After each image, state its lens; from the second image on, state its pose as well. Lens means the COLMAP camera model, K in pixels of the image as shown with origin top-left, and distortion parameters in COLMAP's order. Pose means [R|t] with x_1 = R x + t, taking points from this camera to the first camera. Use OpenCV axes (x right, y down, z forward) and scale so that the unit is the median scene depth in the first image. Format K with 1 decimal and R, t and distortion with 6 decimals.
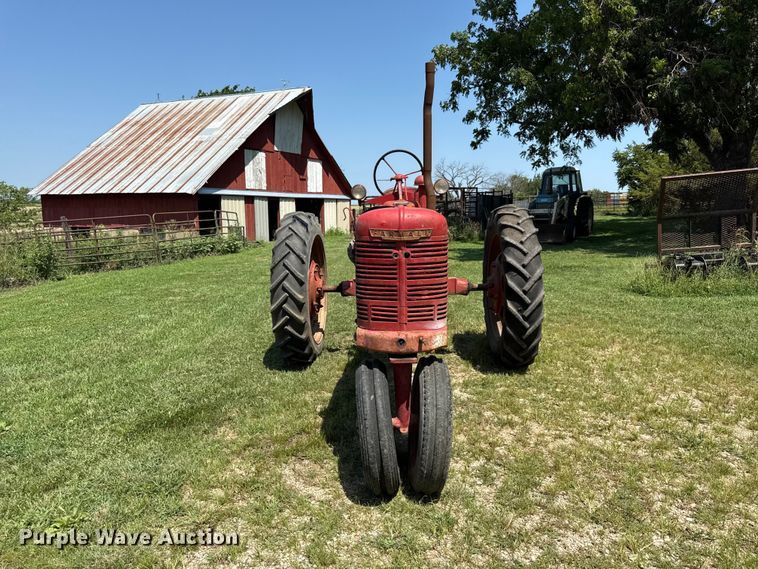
lens RADIAL K [[535.3, 0, 377.6], [0, 535.3, 283.0], [0, 0, 1]] dist [0.060111, -0.074041]
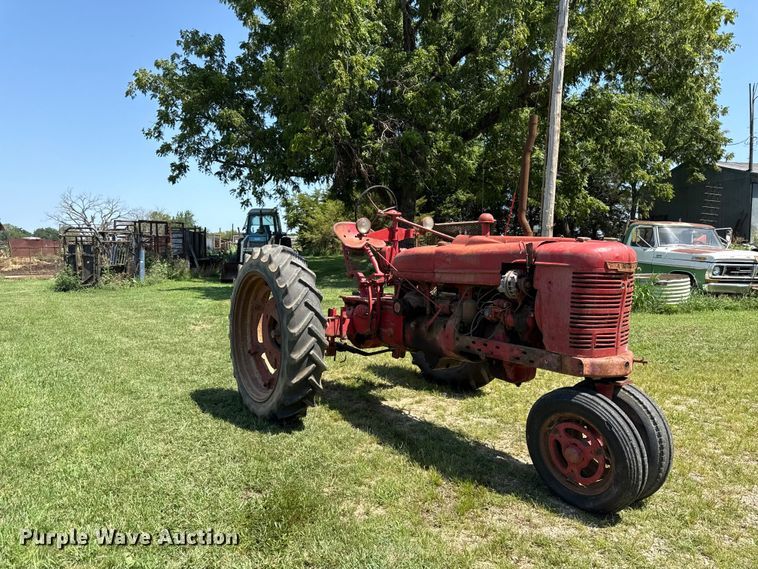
lens RADIAL K [[535.3, 0, 355.3], [0, 535.3, 289.3], [0, 0, 1]] dist [0.060111, -0.074041]
pose [[0.804469, -0.026824, 0.593389, -0.148960], [0.062030, 0.997312, -0.039011, -0.004912], [-0.590747, 0.068191, 0.803970, 0.061545]]
